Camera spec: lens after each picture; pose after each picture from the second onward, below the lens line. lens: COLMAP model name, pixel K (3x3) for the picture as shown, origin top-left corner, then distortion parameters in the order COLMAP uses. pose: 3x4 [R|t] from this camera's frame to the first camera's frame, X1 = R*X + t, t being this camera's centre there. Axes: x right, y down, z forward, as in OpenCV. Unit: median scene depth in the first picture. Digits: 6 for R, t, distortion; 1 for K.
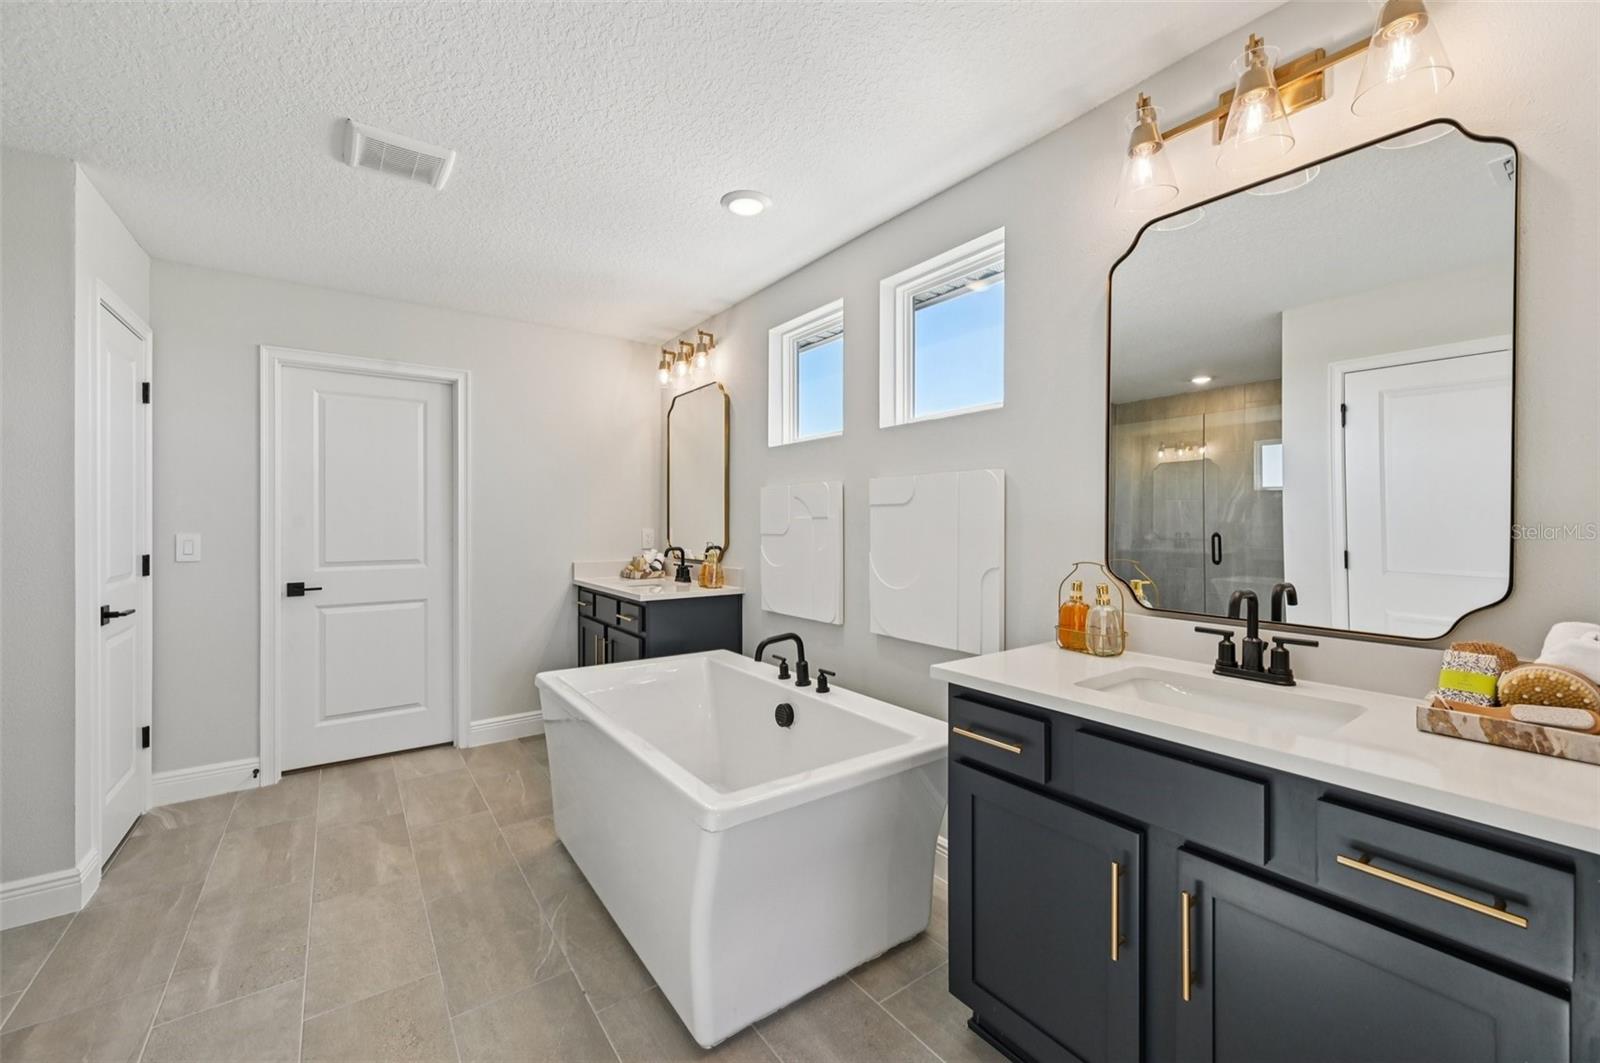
lens RADIAL K [[643.6, 0, 816.3], [0, 643.6, 521.3], [0, 0, 1]] dist [0.001392, 0.000111]
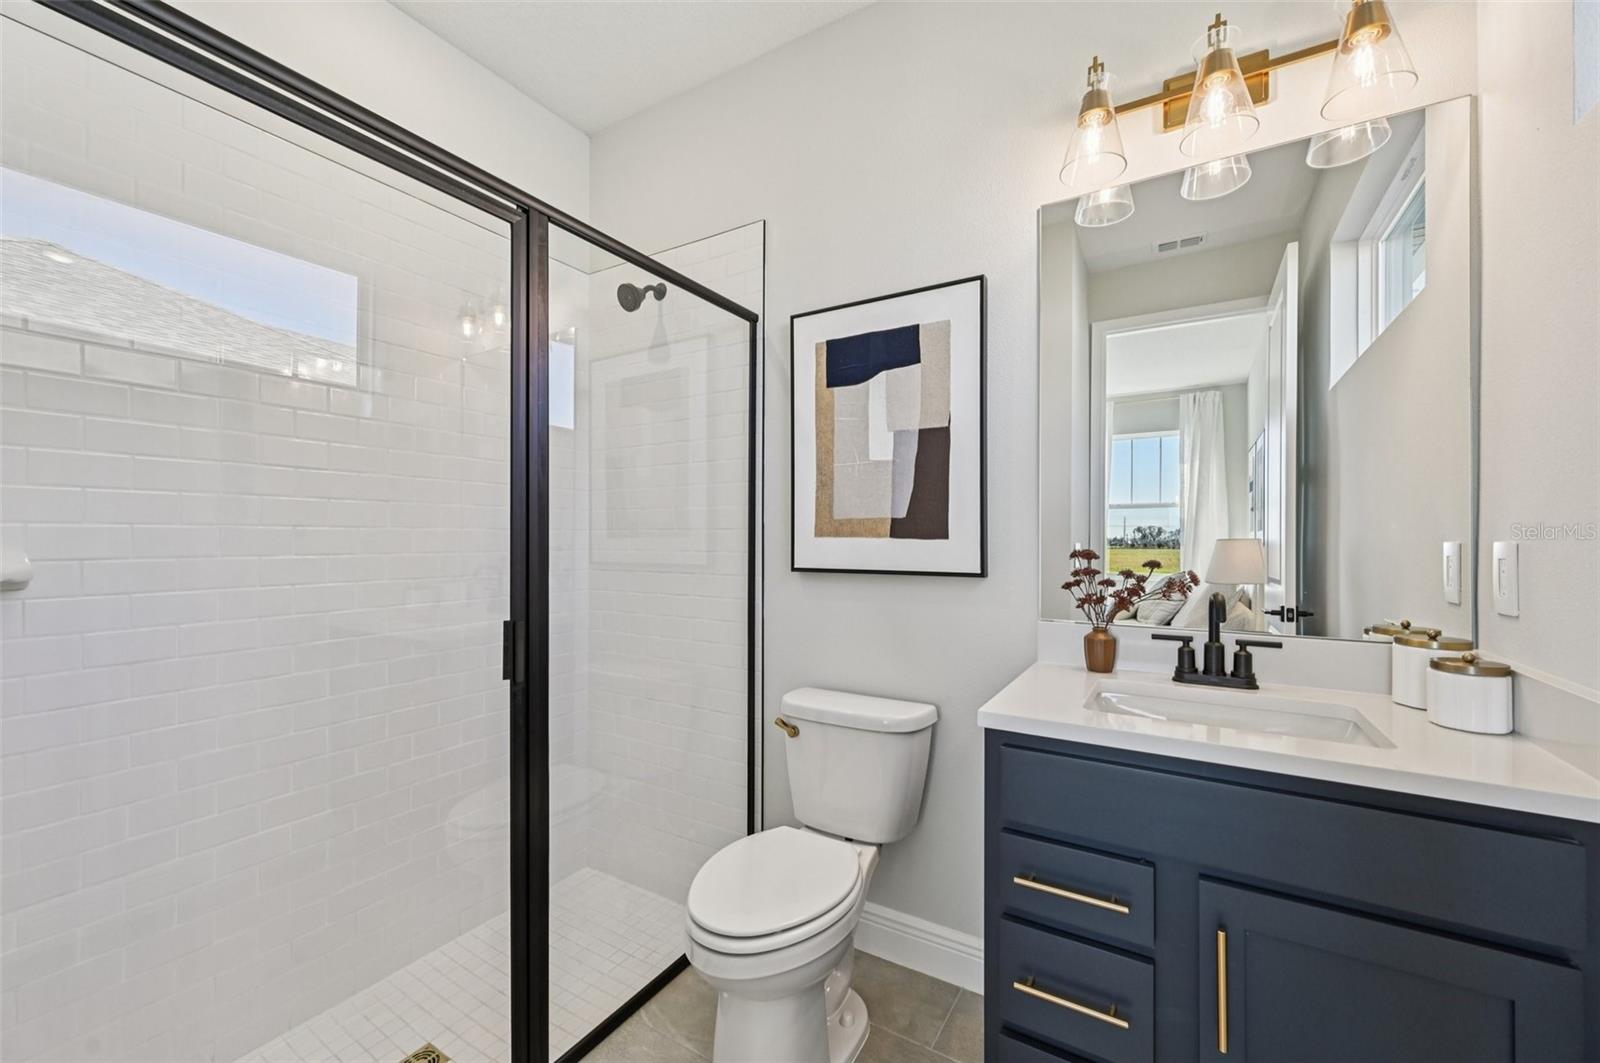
lens RADIAL K [[643.6, 0, 796.2], [0, 643.6, 531.5], [0, 0, 1]] dist [0.001392, 0.000111]
pose [[0.927757, 0.000083, 0.373186, -0.268209], [-0.005112, 0.999909, 0.012485, 0.005931], [-0.373151, -0.013491, 0.927673, 0.338418]]
